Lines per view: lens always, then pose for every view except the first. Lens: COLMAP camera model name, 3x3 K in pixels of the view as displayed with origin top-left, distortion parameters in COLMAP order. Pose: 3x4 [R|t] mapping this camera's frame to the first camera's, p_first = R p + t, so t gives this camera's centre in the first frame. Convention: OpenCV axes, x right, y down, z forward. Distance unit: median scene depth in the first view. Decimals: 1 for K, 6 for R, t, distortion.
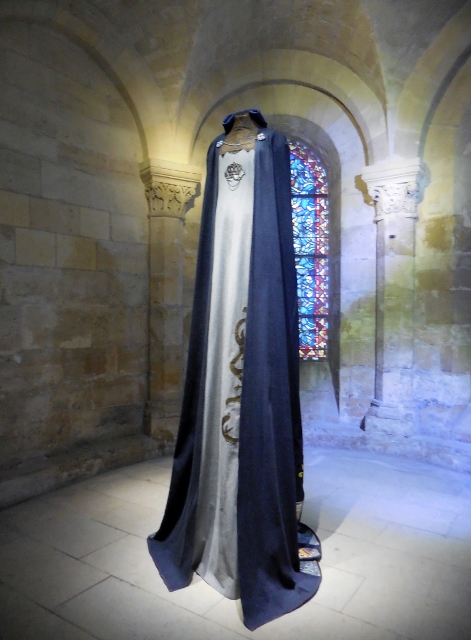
lens RADIAL K [[484.6, 0, 235.5], [0, 484.6, 320.0], [0, 0, 1]] dist [-0.039847, 0.043636]
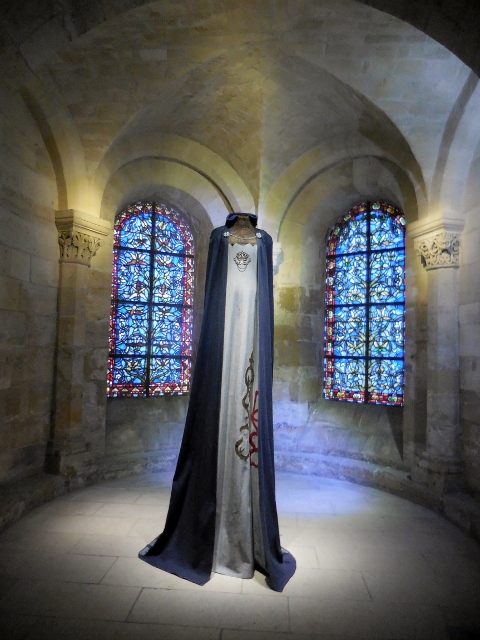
lens RADIAL K [[470.1, 0, 241.2], [0, 470.1, 321.1], [0, 0, 1]] dist [-0.020528, 0.004014]
pose [[0.861380, 0.052034, 0.505289, -0.358277], [-0.017573, 0.997197, -0.072732, -0.018099], [-0.507658, 0.053771, 0.859879, -0.069620]]
